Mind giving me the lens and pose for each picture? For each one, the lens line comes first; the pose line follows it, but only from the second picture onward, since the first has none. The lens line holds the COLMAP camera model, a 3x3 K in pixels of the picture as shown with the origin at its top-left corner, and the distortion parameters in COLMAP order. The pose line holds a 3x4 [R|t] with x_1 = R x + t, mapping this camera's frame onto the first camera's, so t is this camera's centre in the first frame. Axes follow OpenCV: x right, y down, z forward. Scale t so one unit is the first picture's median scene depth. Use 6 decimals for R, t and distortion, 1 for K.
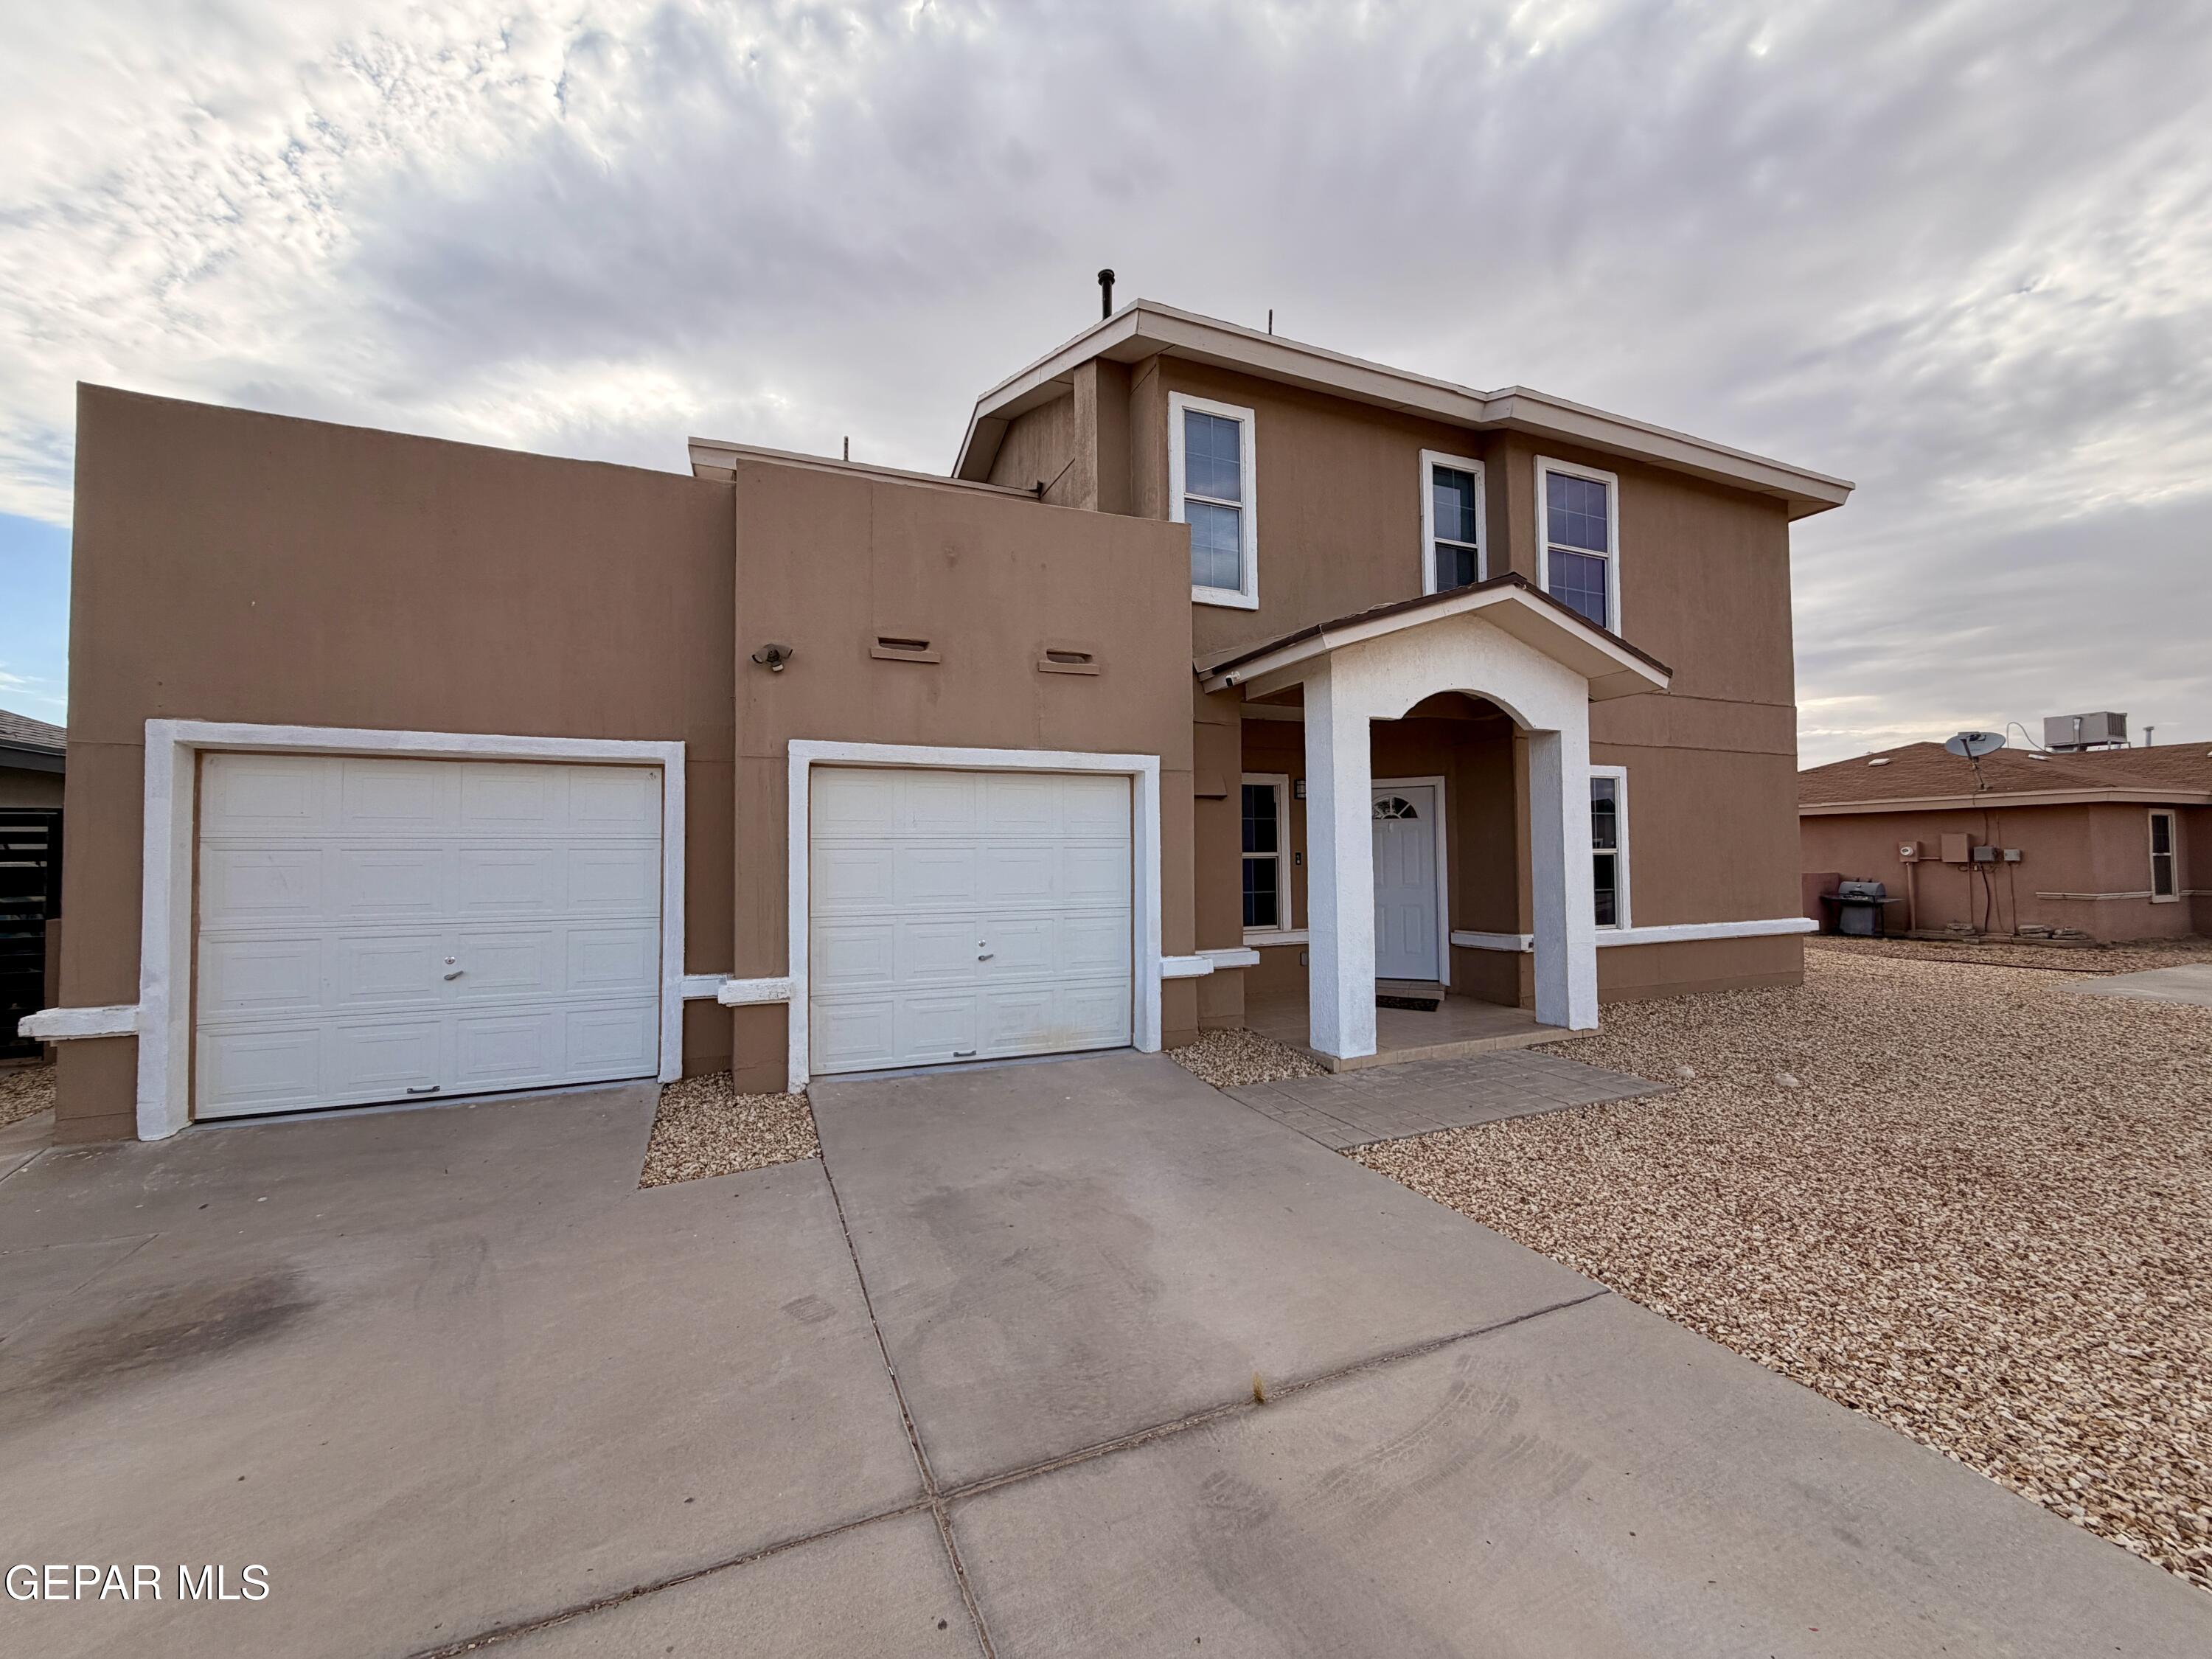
lens RADIAL K [[891.0, 0, 1105.3], [0, 891.0, 818.4], [0, 0, 1]] dist [0.001552, 0.000263]
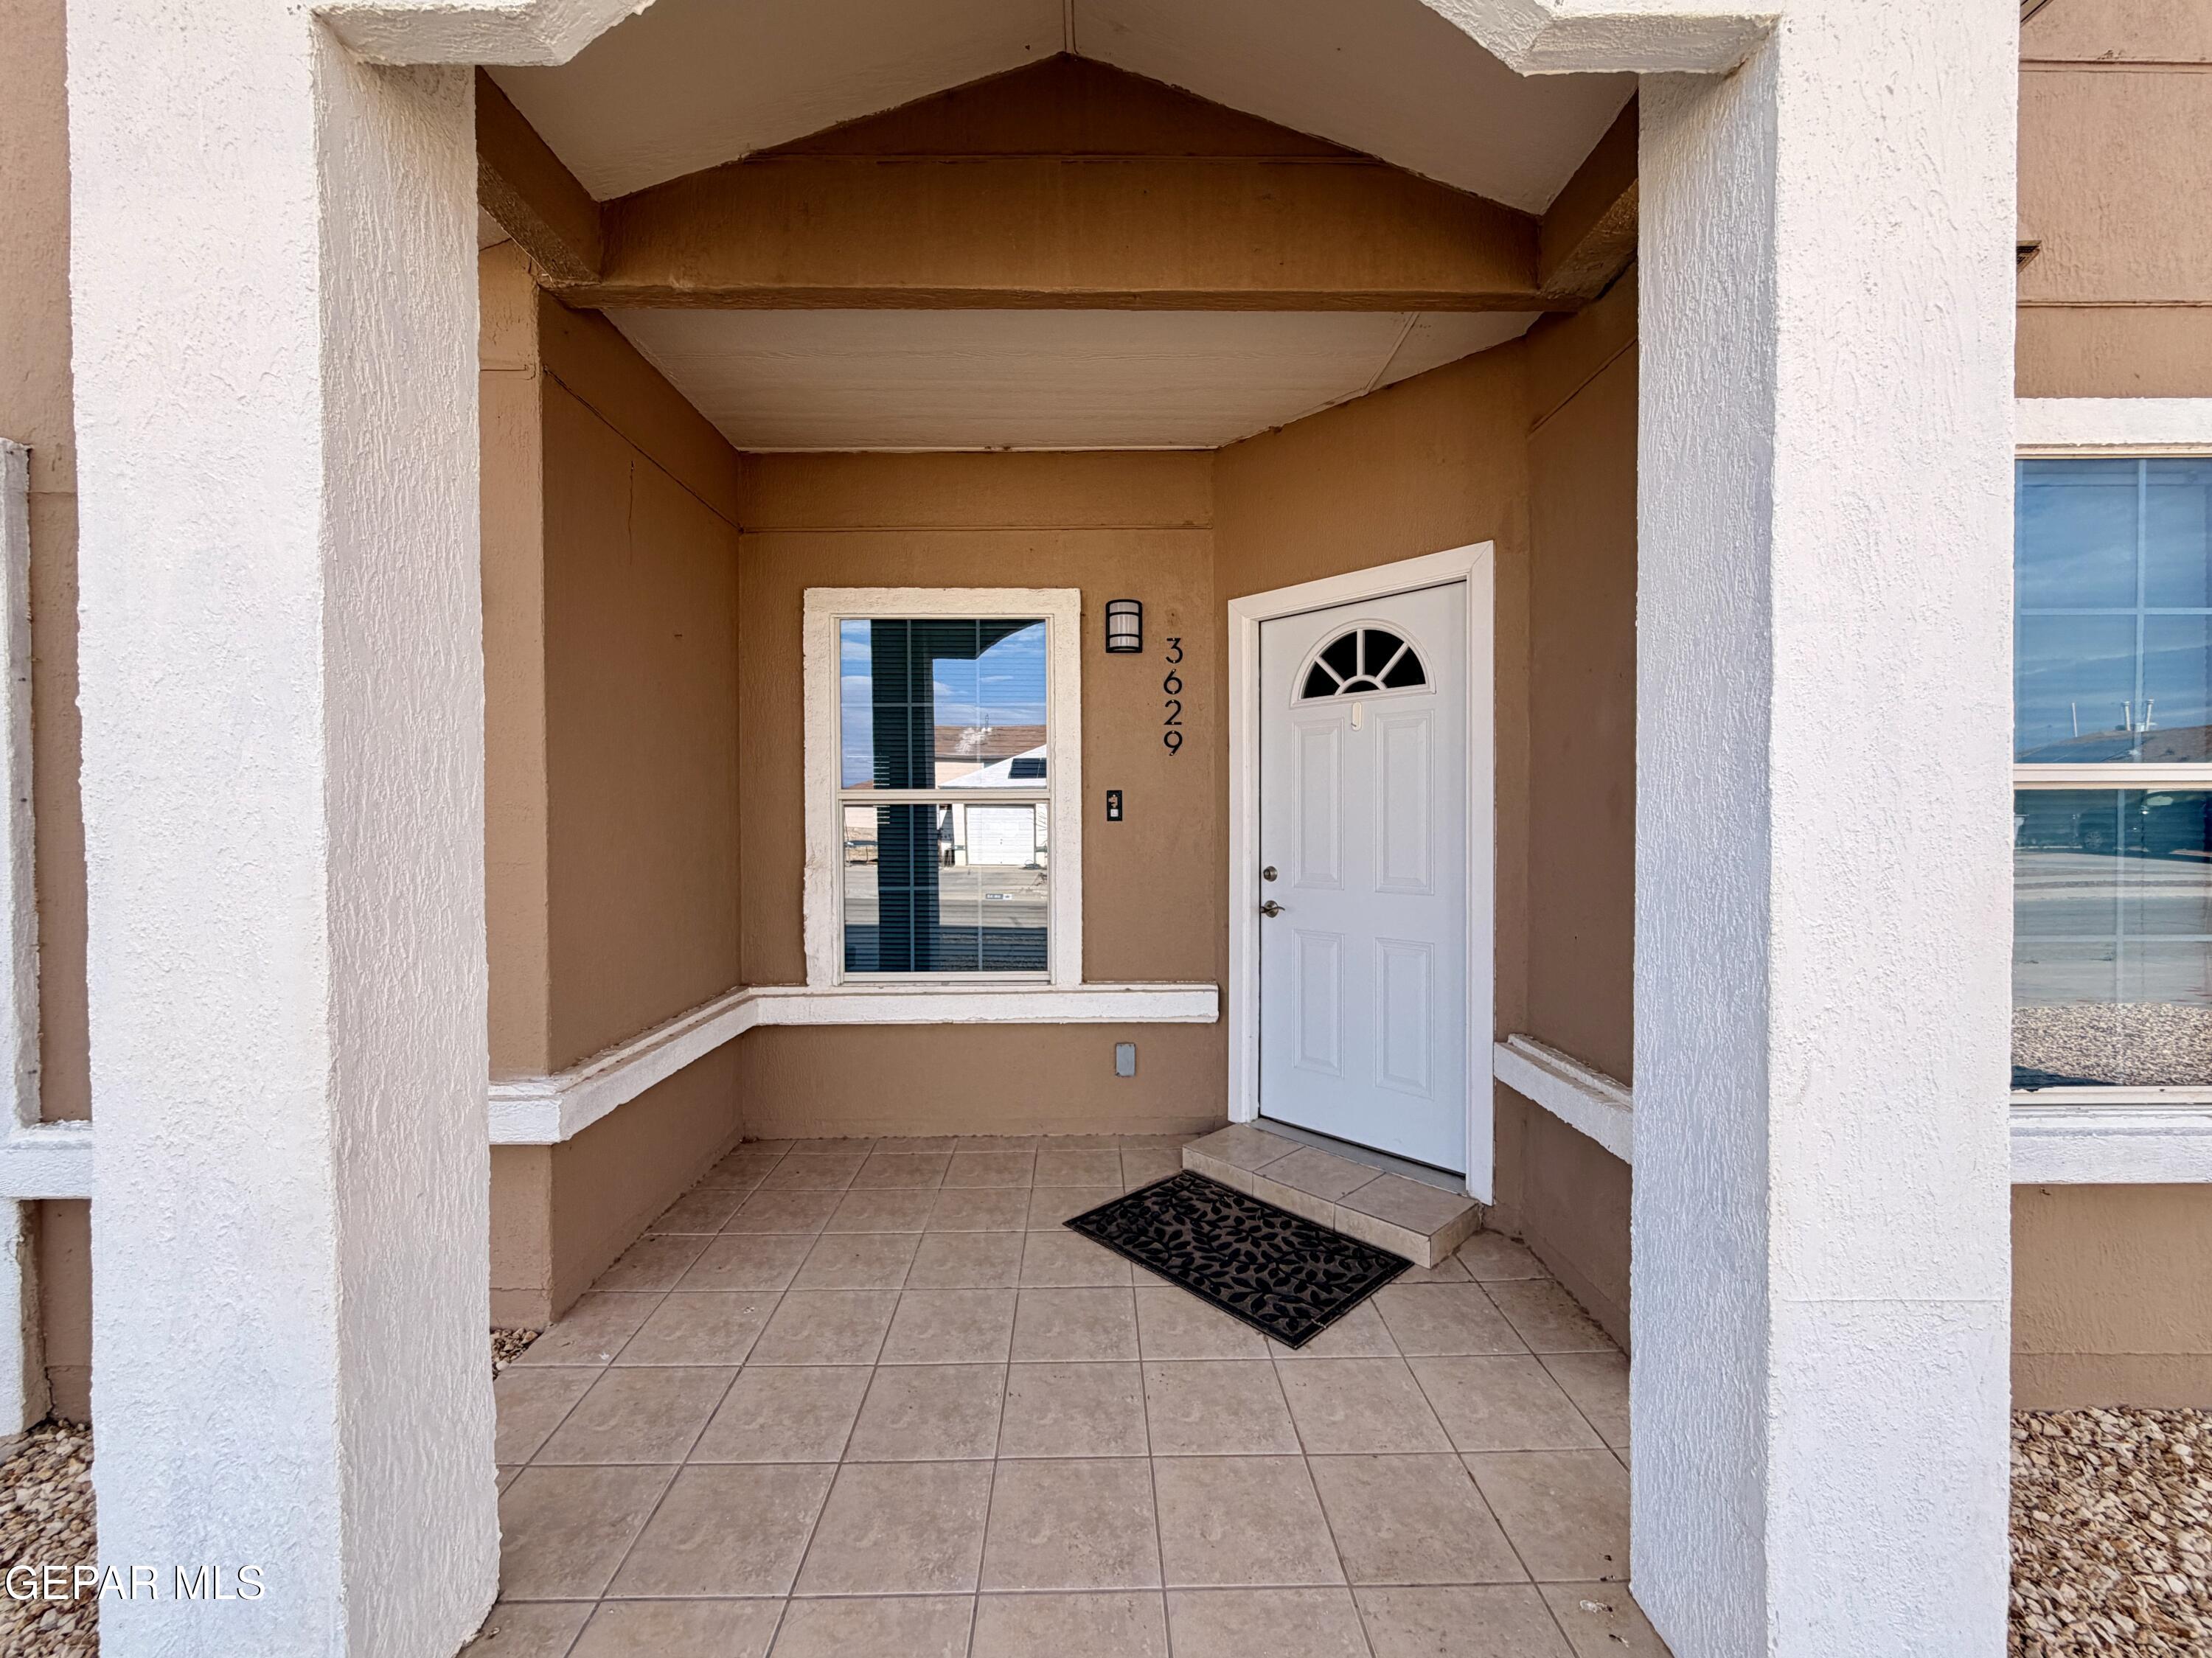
lens RADIAL K [[910.9, 0, 1106.0], [0, 910.9, 829.0], [0, 0, 1]] dist [0.000367, 0.000062]
pose [[0.922666, 0.014505, -0.385327, 0.408214], [0.011371, 0.997834, 0.064789, 0.032907], [0.385432, -0.064161, 0.920503, 0.695877]]
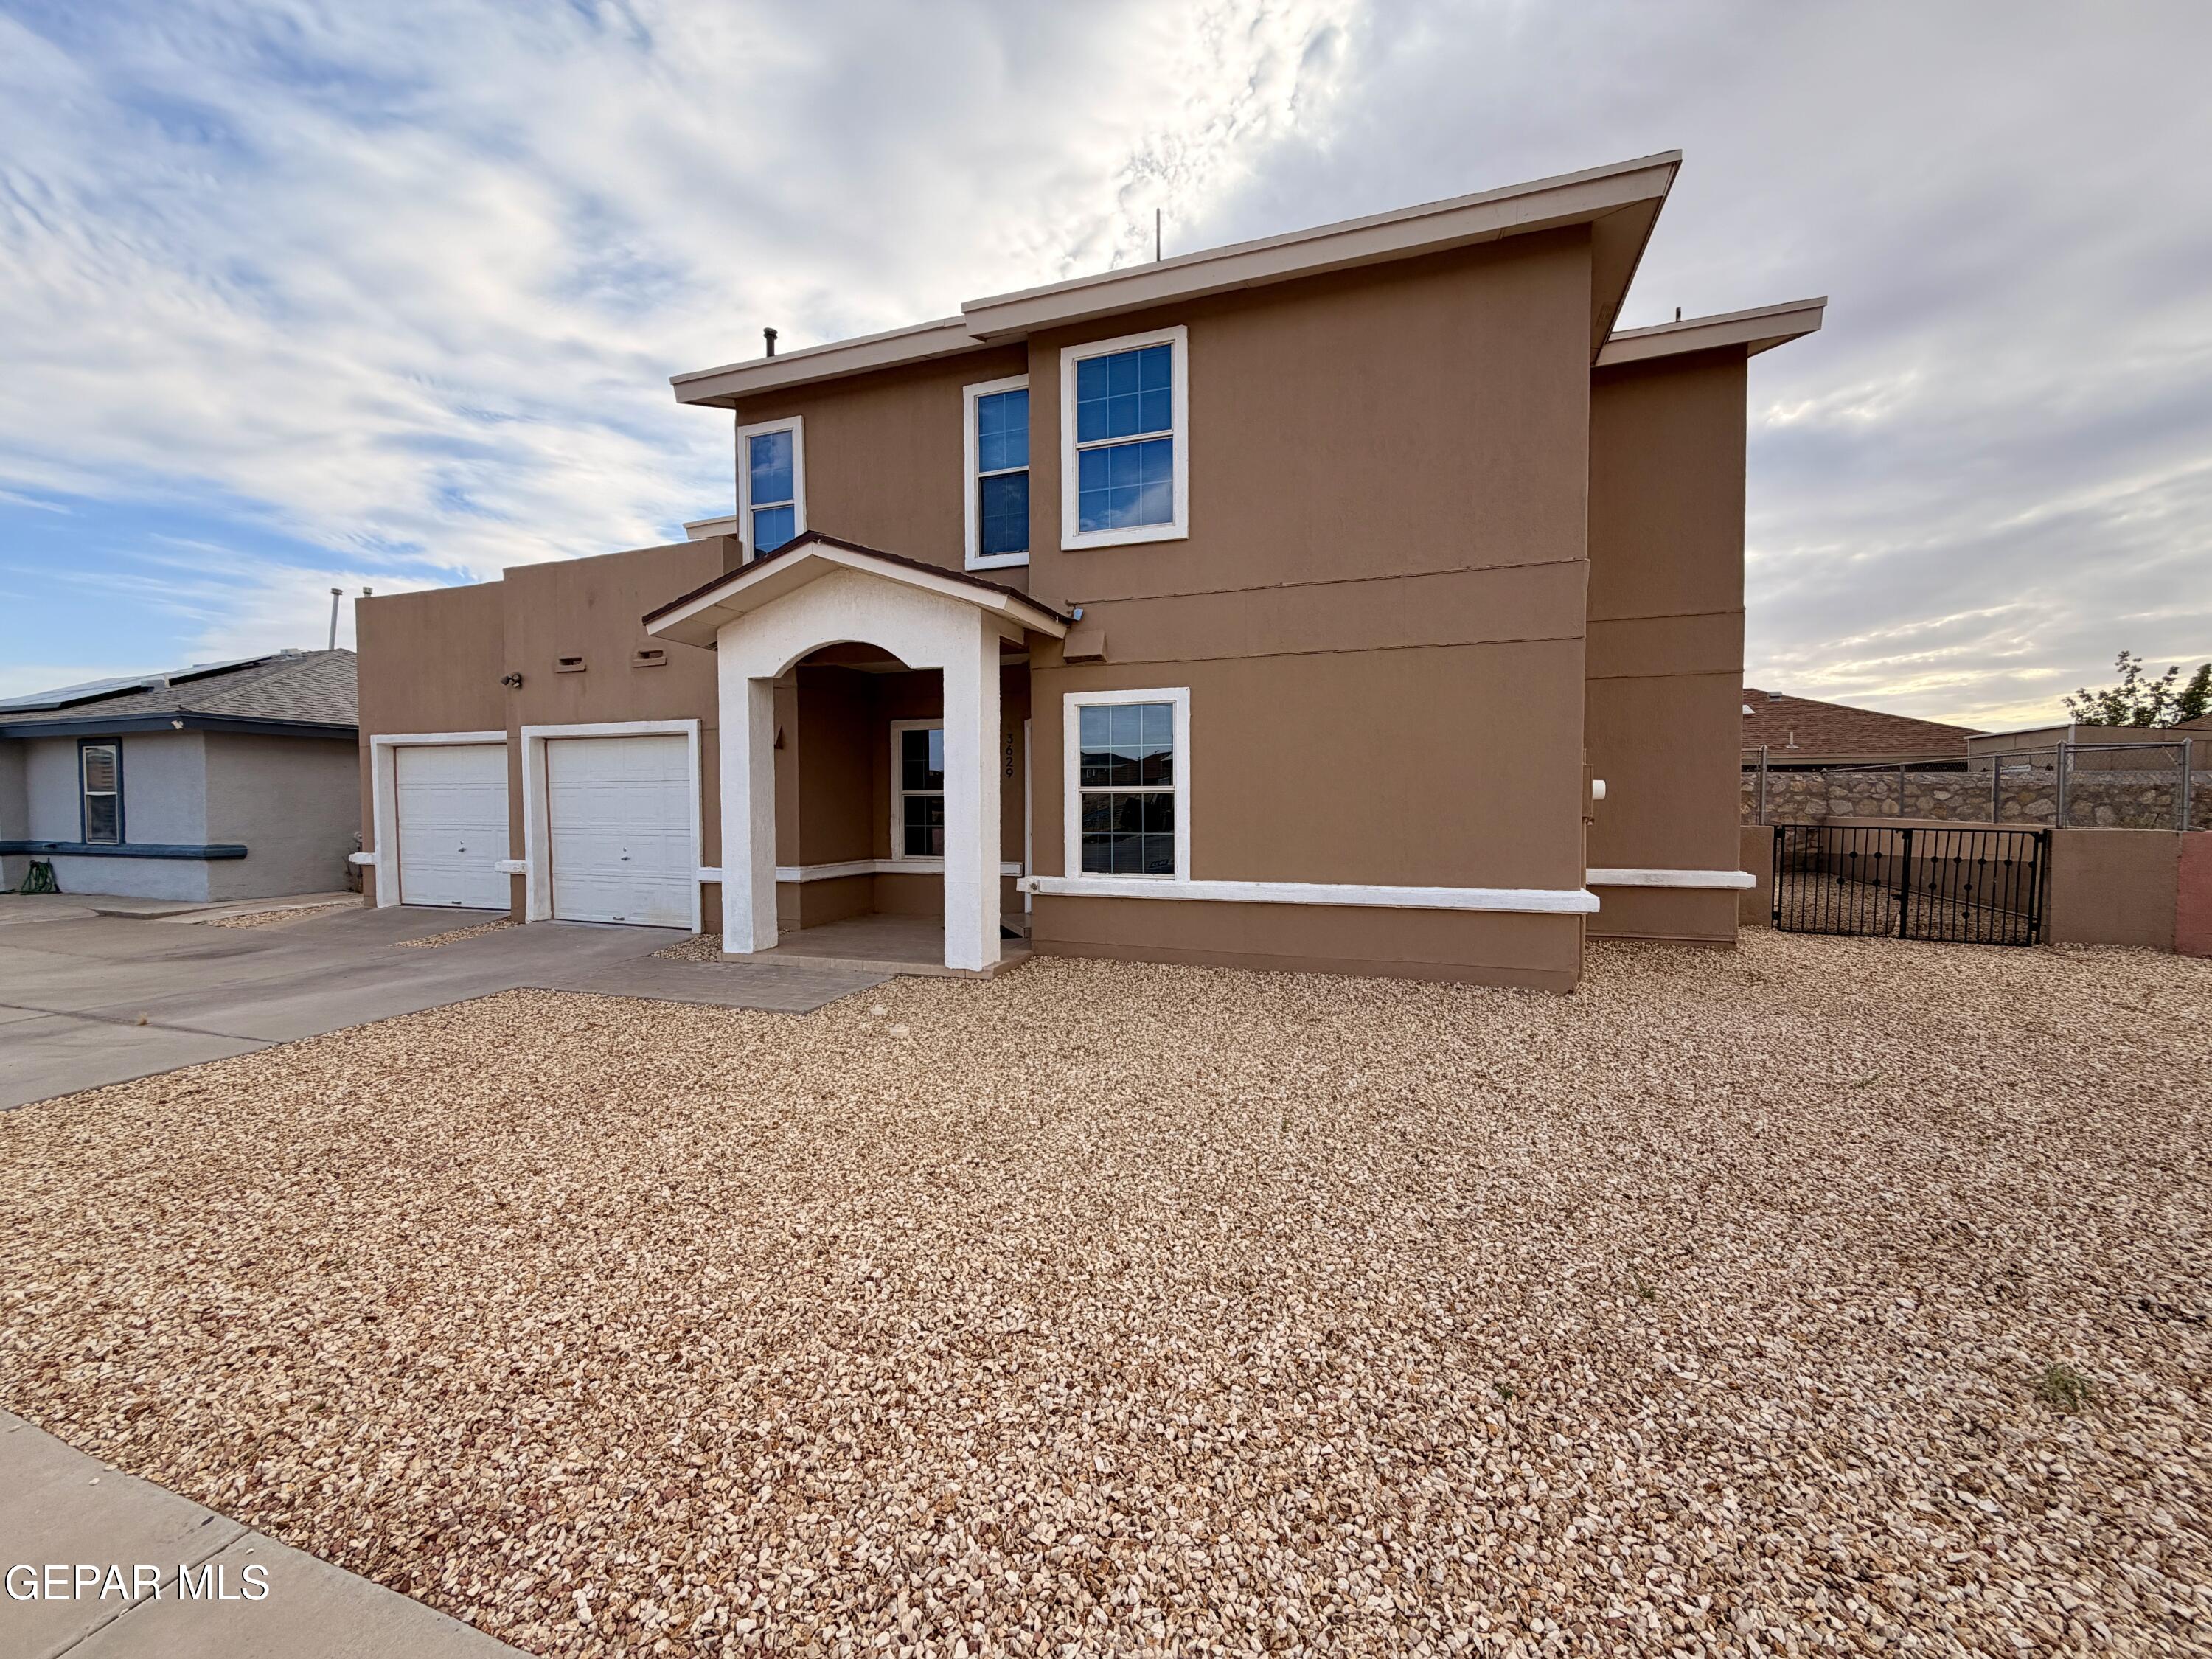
lens RADIAL K [[868.5, 0, 1106.0], [0, 868.5, 829.5], [0, 0, 1]] dist [0.005466, 0.000107]
pose [[0.729440, 0.030203, -0.683378, 1.148748], [0.024868, 0.997194, 0.070617, 0.015167], [0.683593, -0.068505, 0.726642, 0.366639]]
